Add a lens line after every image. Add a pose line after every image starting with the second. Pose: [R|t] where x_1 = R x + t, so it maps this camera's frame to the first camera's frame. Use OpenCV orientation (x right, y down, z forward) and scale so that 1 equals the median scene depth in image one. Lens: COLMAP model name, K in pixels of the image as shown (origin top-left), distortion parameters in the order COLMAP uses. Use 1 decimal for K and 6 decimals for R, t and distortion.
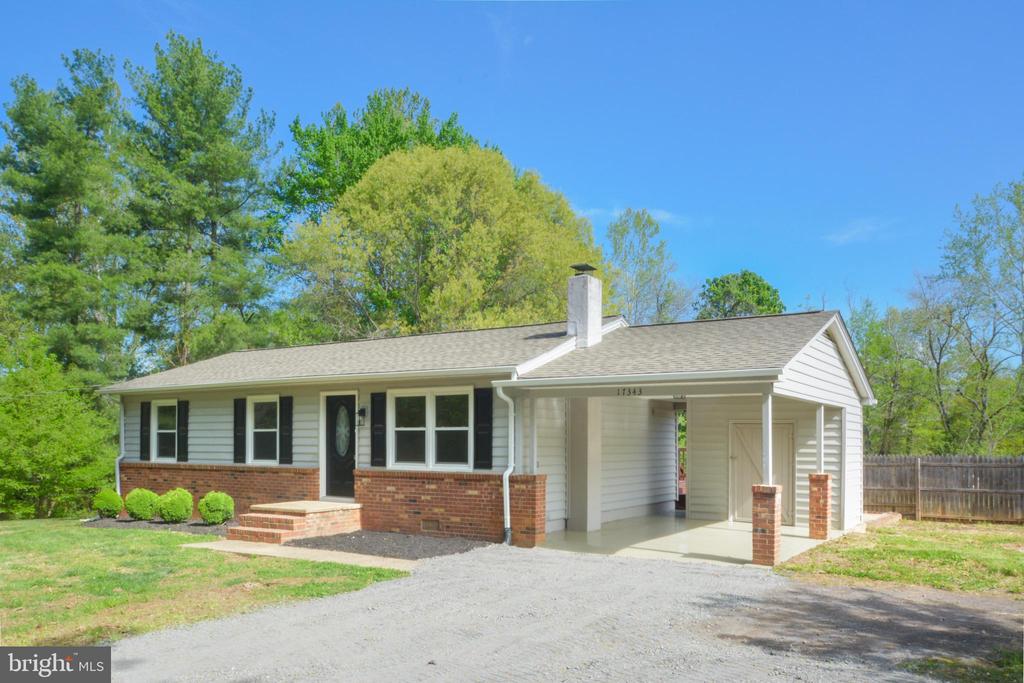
lens RADIAL K [[789.7, 0, 493.8], [0, 789.7, 394.5], [0, 0, 1]] dist [-0.000433, 0.023737]
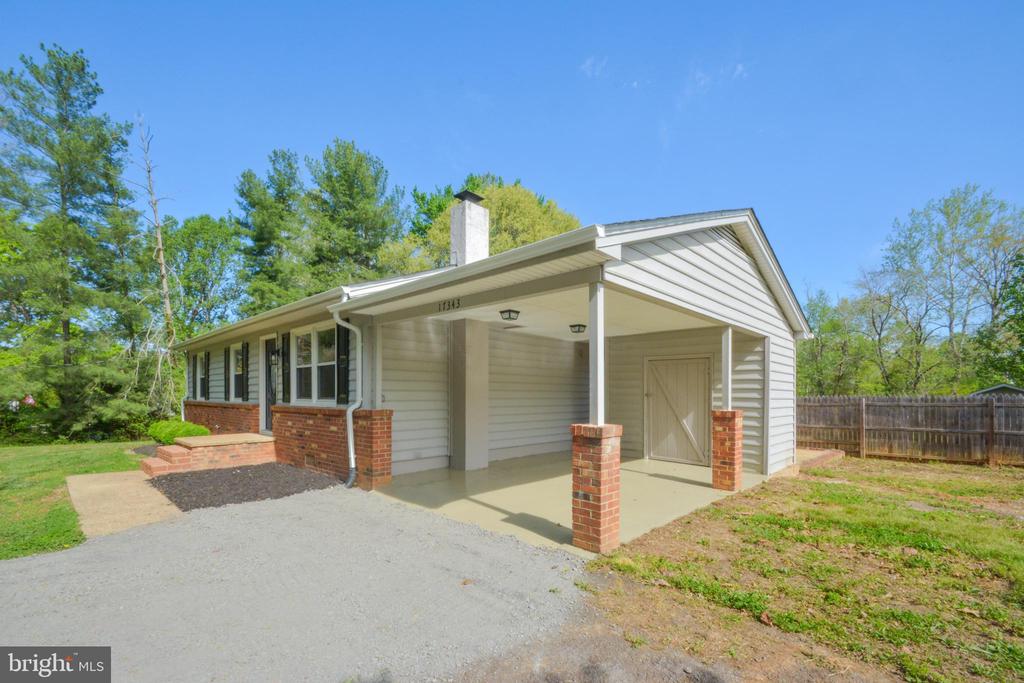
lens RADIAL K [[439.9, 0, 505.6], [0, 439.9, 378.7], [0, 0, 1]] dist [0.012667, -0.005155]
pose [[0.982477, -0.009398, -0.186147, 0.231944], [0.013287, 0.999719, 0.019655, 0.046963], [0.185909, -0.021783, 0.982325, 0.431430]]
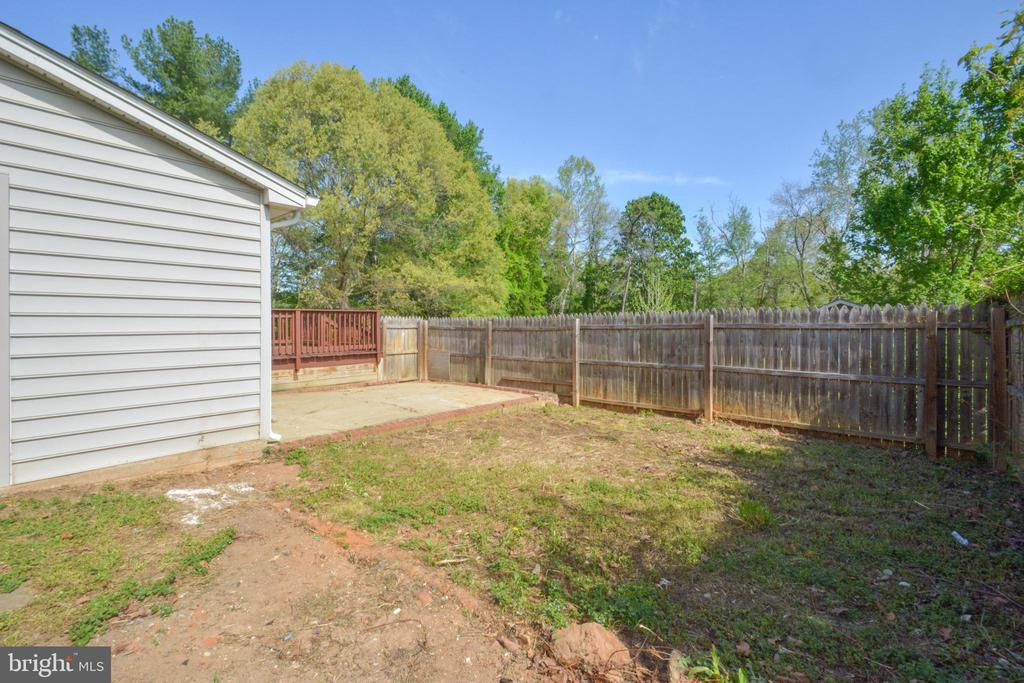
lens RADIAL K [[439.9, 0, 518.1], [0, 439.9, 323.7], [0, 0, 1]] dist [0.012667, -0.005155]
pose [[0.990630, -0.009066, -0.136271, 0.690918], [0.016780, 0.998314, 0.055569, 0.079759], [0.135537, -0.057335, 0.989112, 0.768881]]
